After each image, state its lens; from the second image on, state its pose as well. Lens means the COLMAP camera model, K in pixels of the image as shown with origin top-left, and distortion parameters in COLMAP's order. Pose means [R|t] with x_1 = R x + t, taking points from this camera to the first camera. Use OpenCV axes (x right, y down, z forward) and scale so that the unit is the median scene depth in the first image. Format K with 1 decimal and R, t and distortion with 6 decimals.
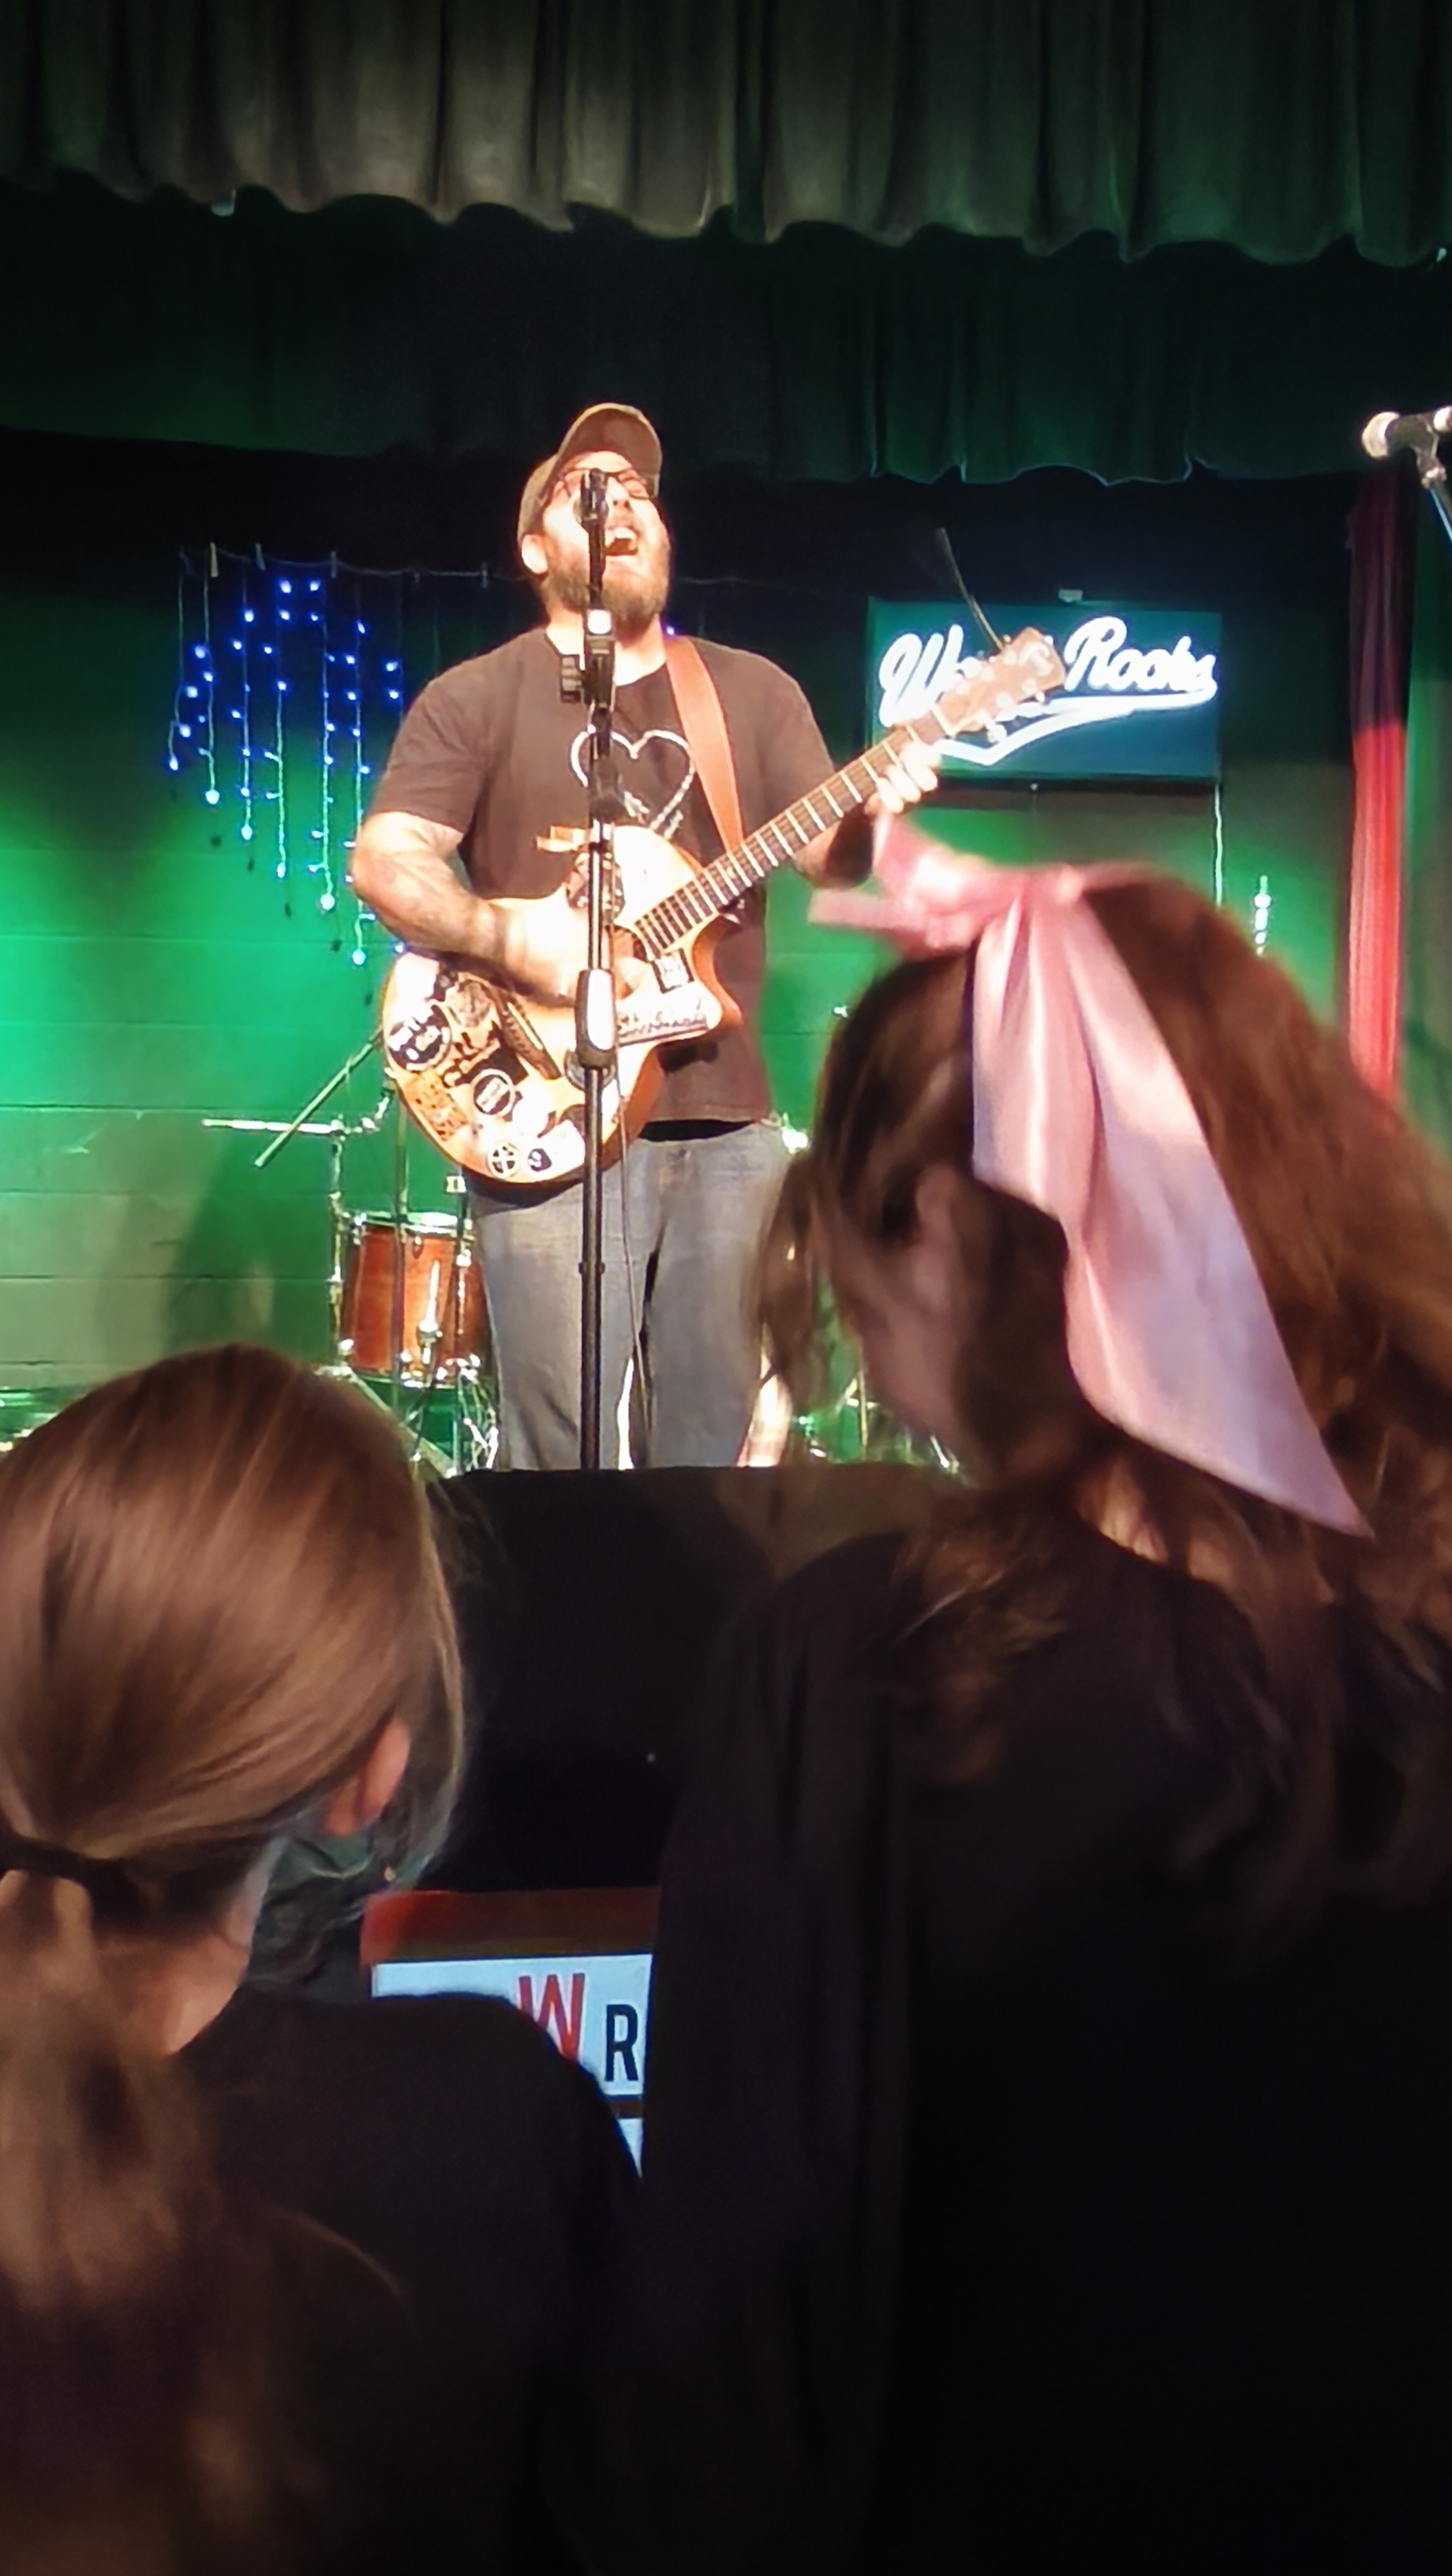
lens RADIAL K [[1883.1, 0, 730.1], [0, 1883.1, 1282.9], [0, 0, 1]] dist [0.009084, -0.014747]
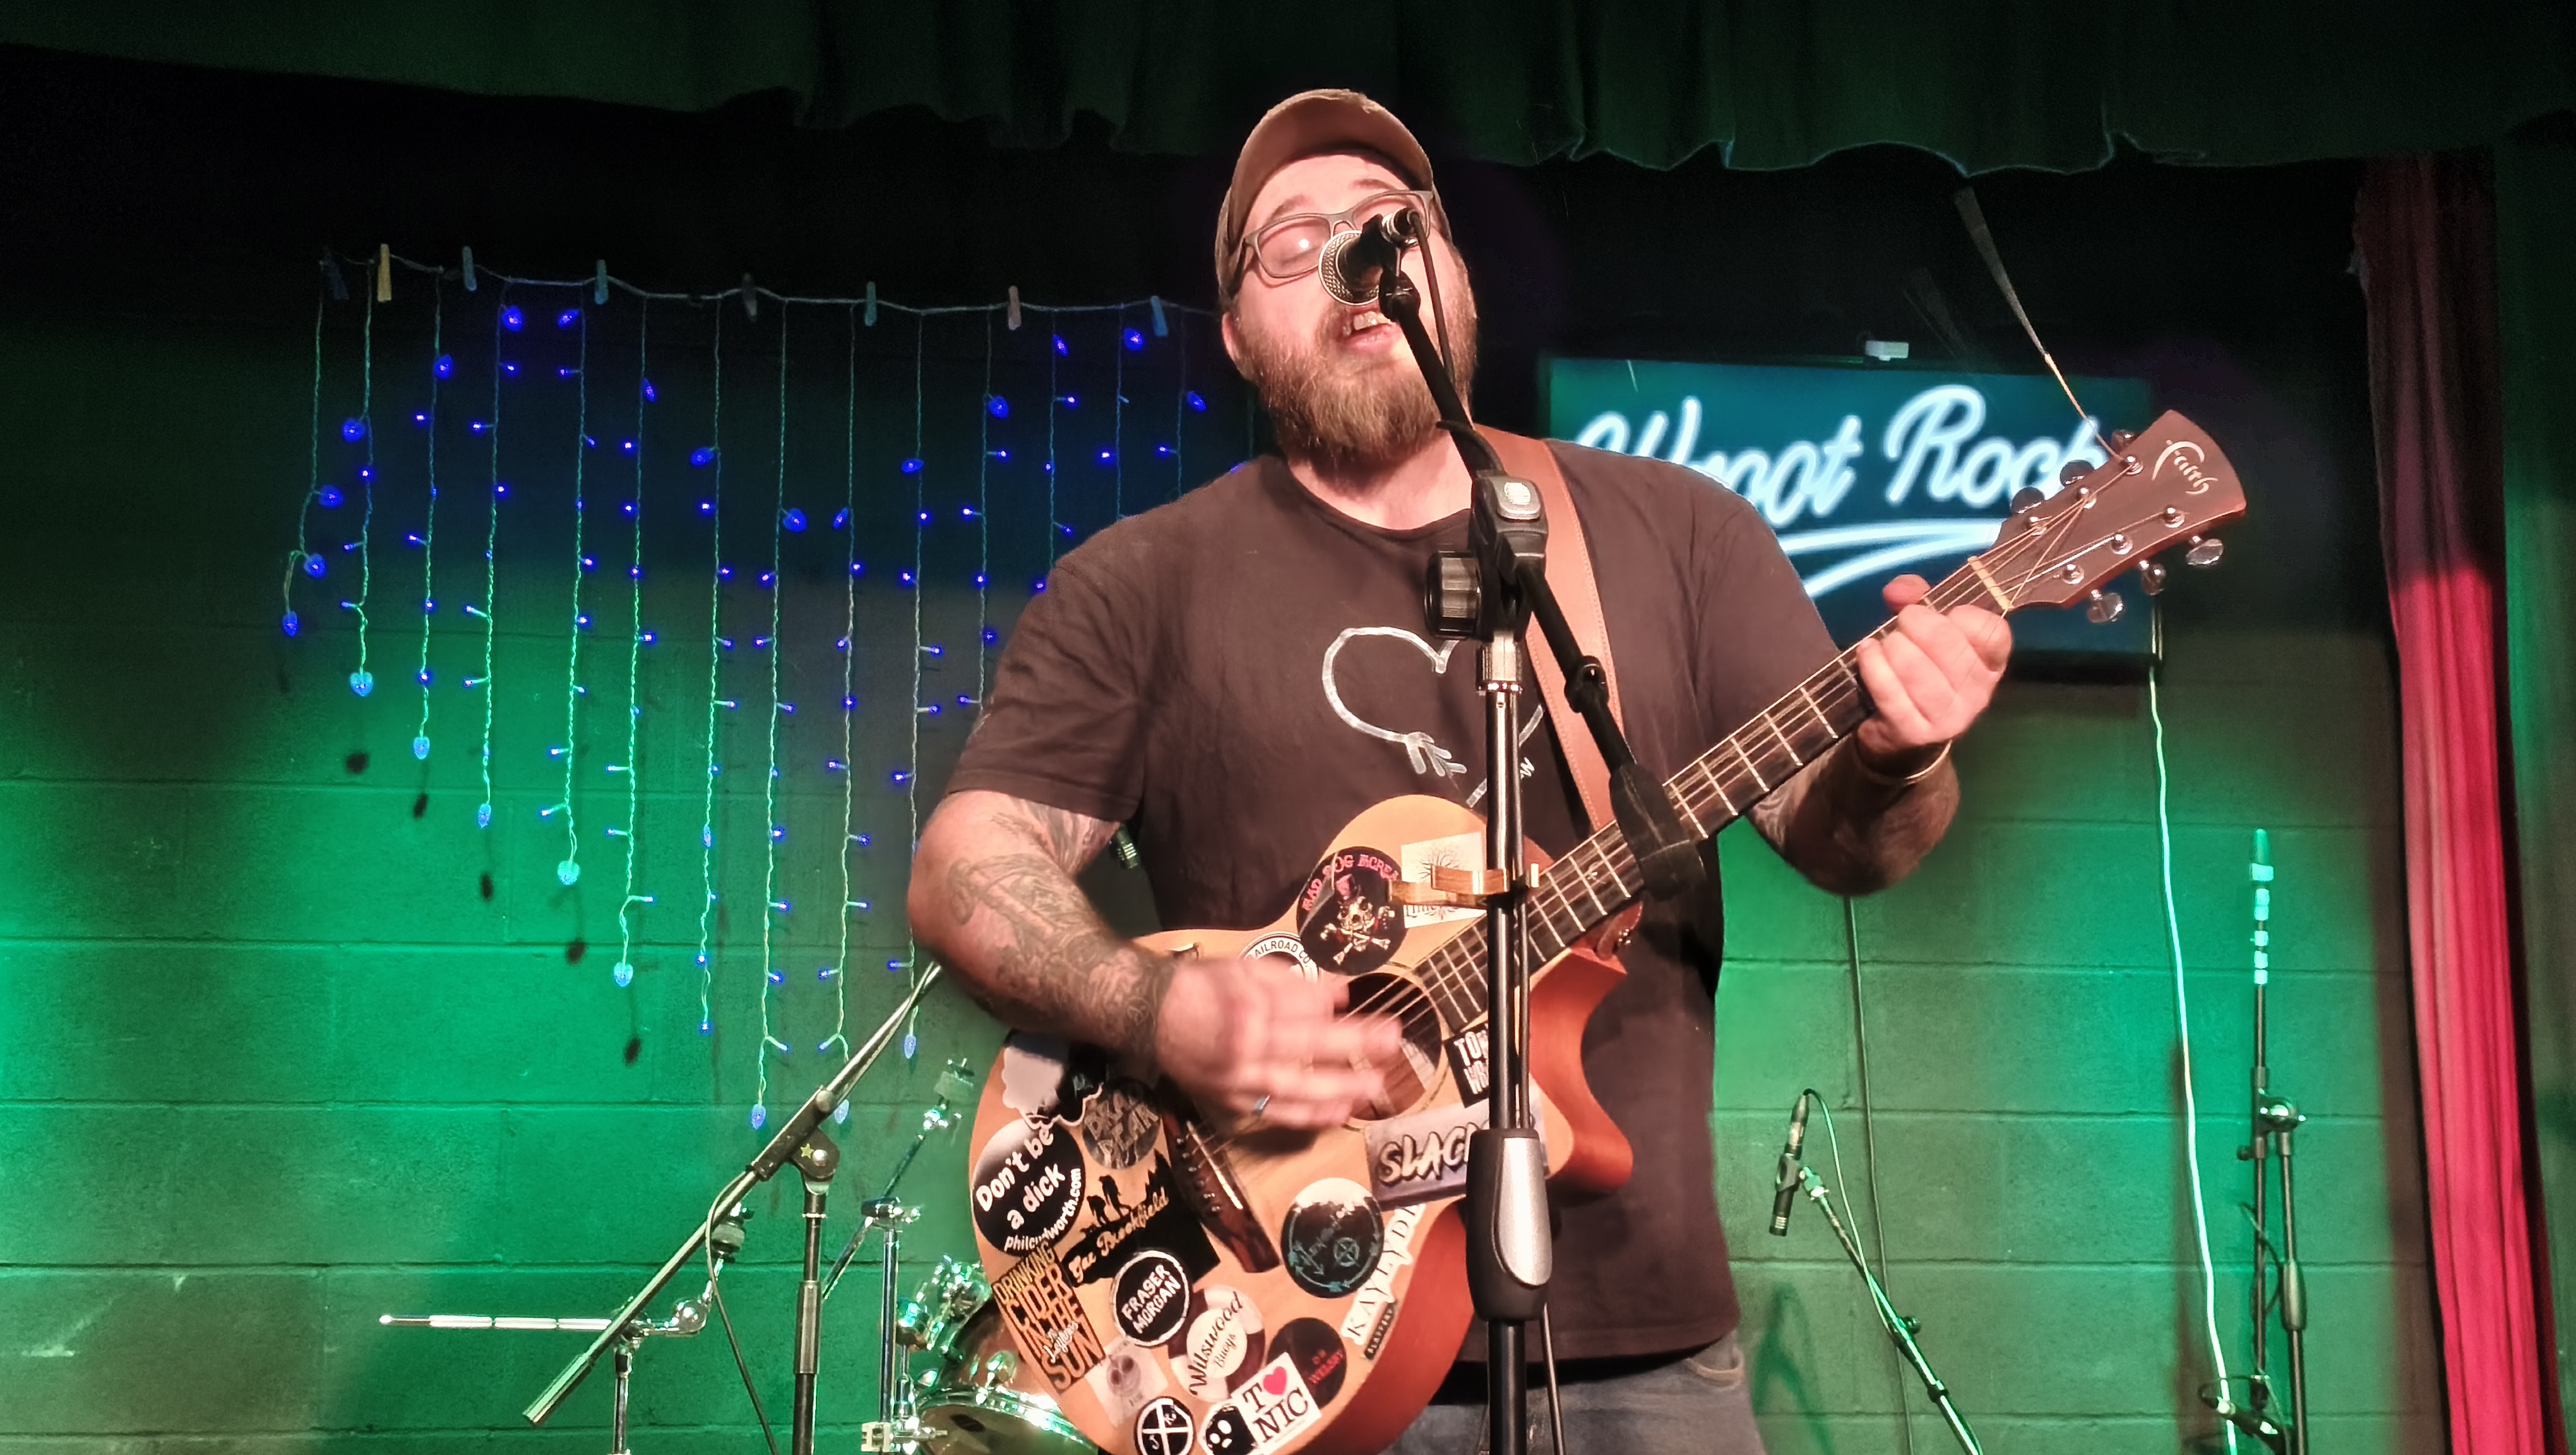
lens RADIAL K [[3451.2, 0, 1283.3], [0, 3451.2, 690.3], [0, 0, 1]] dist [0.083337, 0.000000]
pose [[0.997553, 0.006076, 0.069647, -0.079578], [0.010040, 0.973439, -0.228726, -0.025027], [-0.069187, 0.228866, 0.970996, 0.012840]]
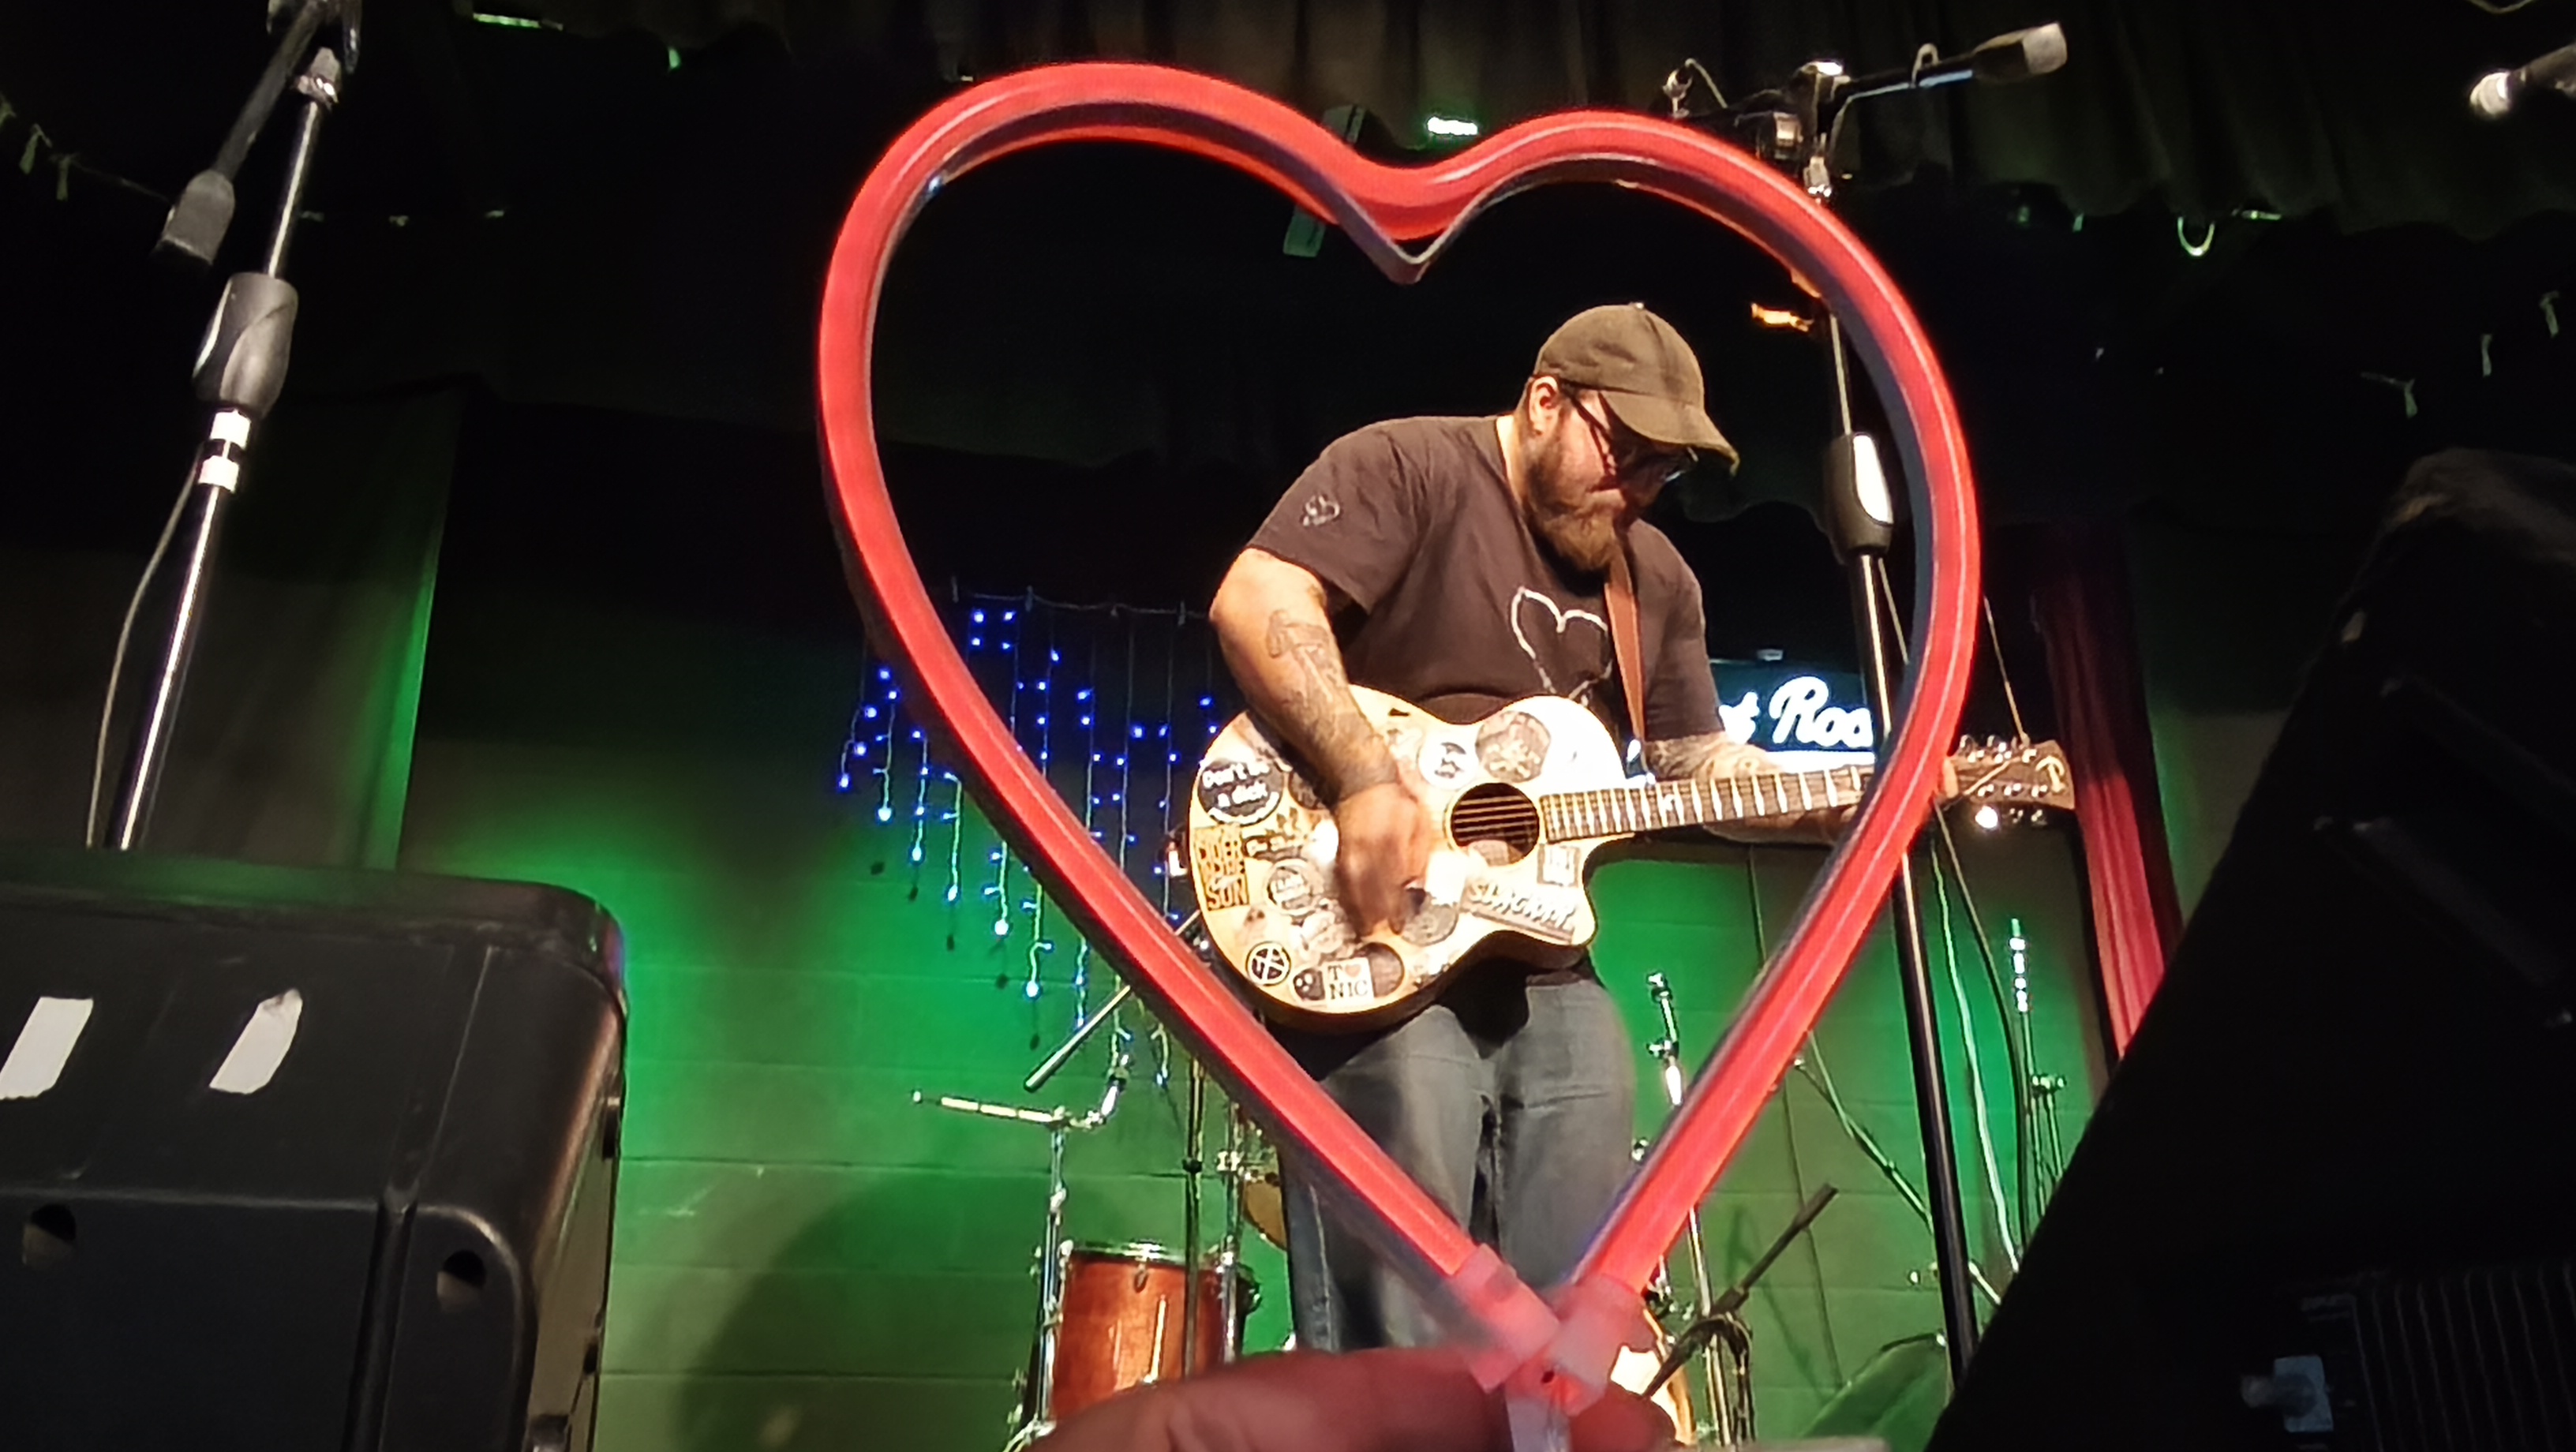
lens RADIAL K [[1883.1, 0, 1300.9], [0, 1883.1, 774.0], [0, 0, 1]] dist [0.009084, -0.014747]
pose [[0.997961, 0.013916, 0.062299, -0.130186], [0.013564, 0.907437, -0.419969, 0.106822], [-0.062376, 0.419958, 0.905398, 0.156959]]
